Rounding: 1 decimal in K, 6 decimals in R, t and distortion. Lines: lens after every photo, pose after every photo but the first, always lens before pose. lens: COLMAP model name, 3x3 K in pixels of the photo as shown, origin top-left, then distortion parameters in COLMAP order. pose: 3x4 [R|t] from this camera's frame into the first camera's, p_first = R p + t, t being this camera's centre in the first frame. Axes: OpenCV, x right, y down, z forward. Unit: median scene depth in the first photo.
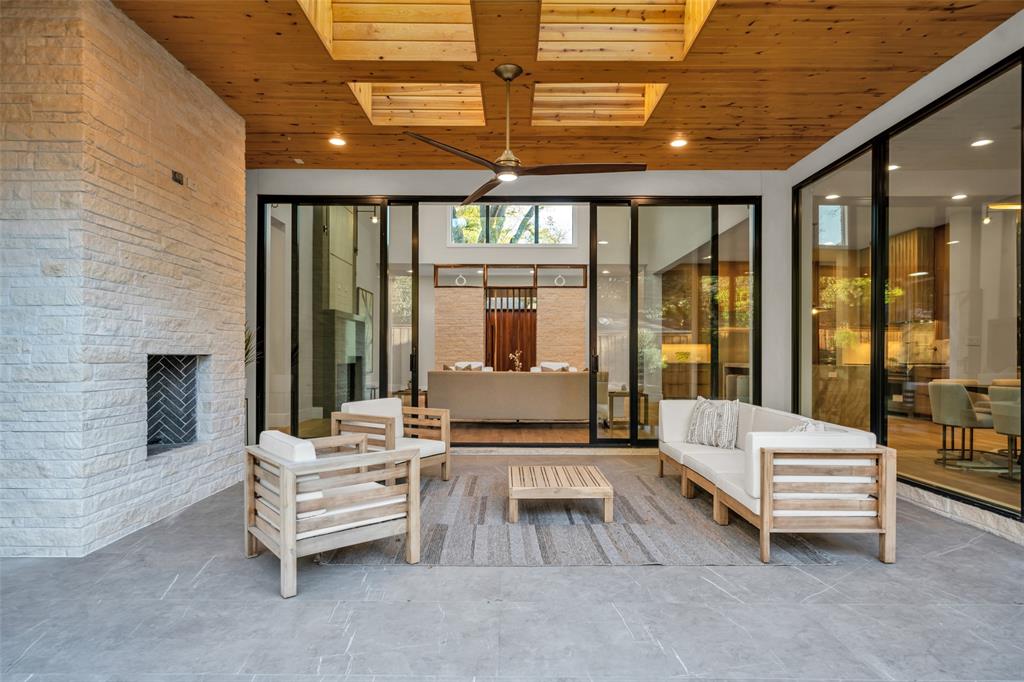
lens RADIAL K [[572.2, 0, 518.8], [0, 572.2, 357.6], [0, 0, 1]] dist [0.003194, 0.000219]
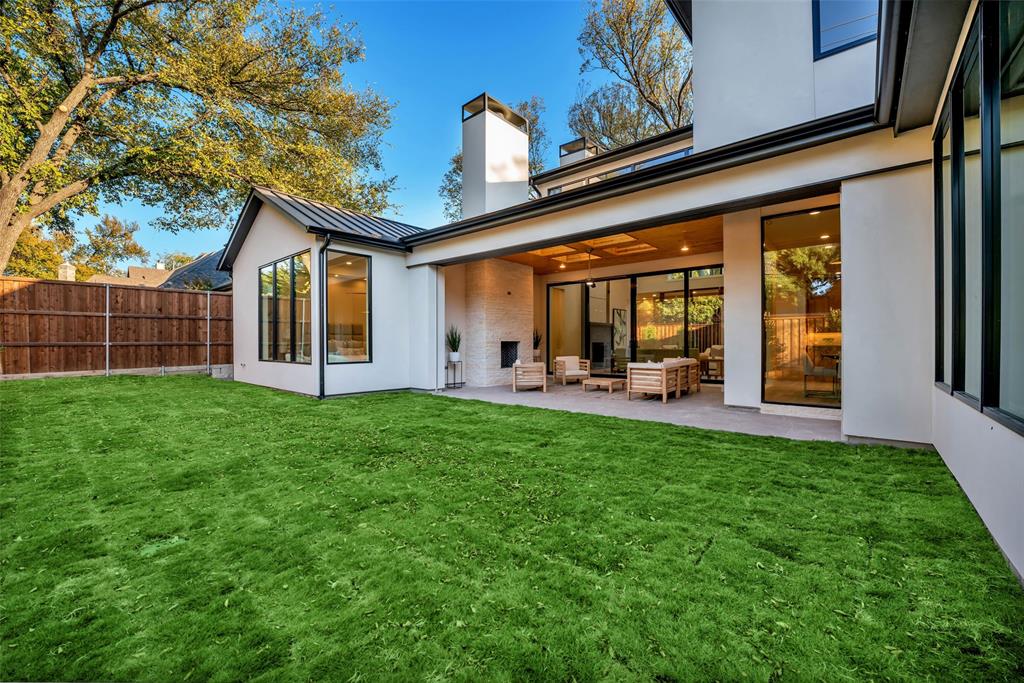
lens RADIAL K [[424.3, 0, 512.0], [0, 424.3, 345.1], [0, 0, 1]] dist [-0.023119, 0.000072]
pose [[0.761093, -0.003352, -0.648634, 0.974557], [0.001936, 0.999994, -0.002896, 0.021649], [0.648640, 0.000948, 0.761095, -0.870479]]
